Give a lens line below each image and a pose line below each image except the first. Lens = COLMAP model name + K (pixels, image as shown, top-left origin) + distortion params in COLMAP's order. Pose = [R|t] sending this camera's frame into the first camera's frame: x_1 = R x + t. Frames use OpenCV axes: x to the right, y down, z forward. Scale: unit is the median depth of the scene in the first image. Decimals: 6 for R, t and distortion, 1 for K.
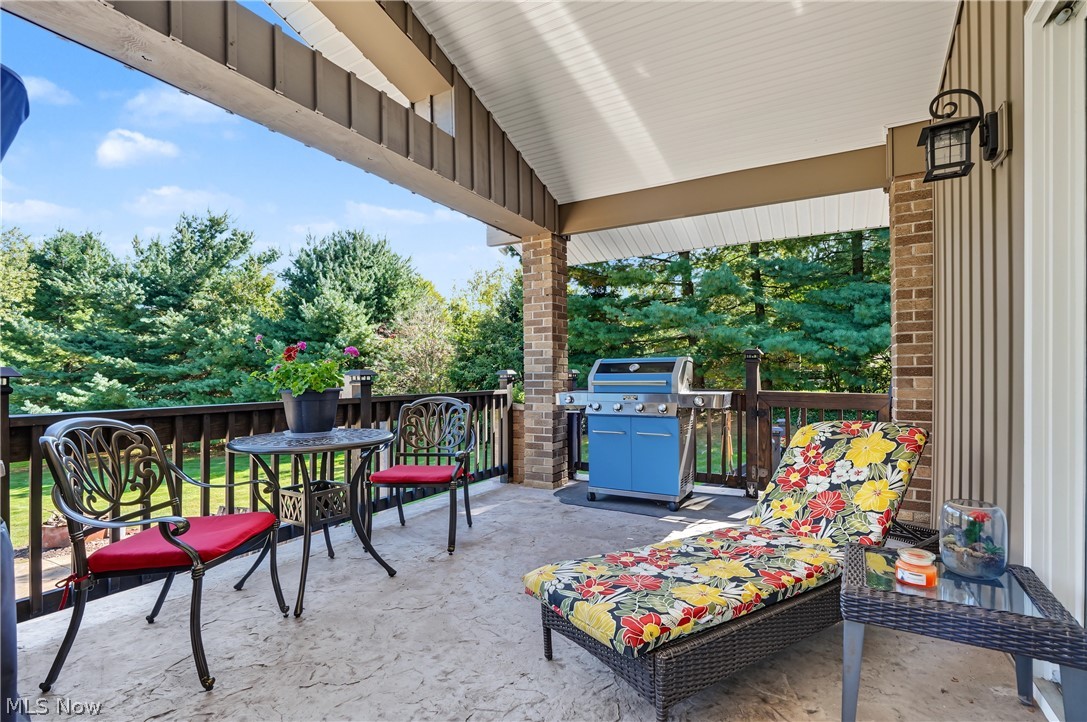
lens RADIAL K [[494.7, 0, 568.0], [0, 494.7, 377.3], [0, 0, 1]] dist [-0.000514, 0.000019]
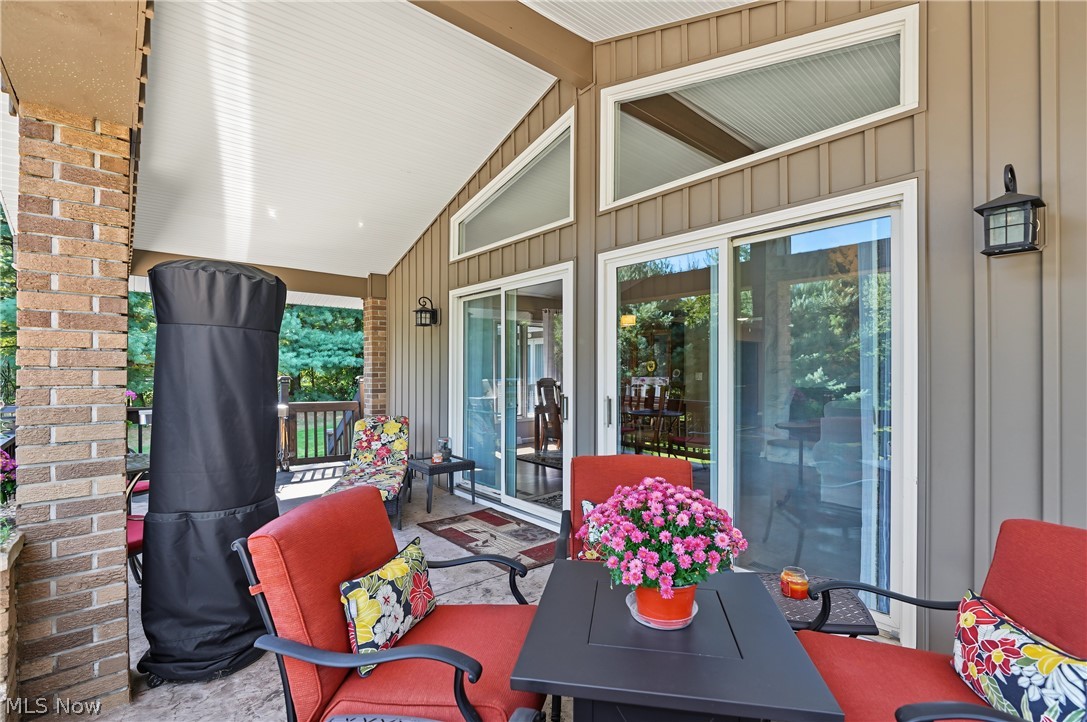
lens RADIAL K [[494.7, 0, 545.2], [0, 494.7, 365.2], [0, 0, 1]] dist [-0.000514, 0.000019]
pose [[0.351903, 0.012052, 0.935959, -1.300125], [-0.001507, 0.999923, -0.012309, -0.121569], [-0.936035, 0.002921, 0.351894, -0.517491]]
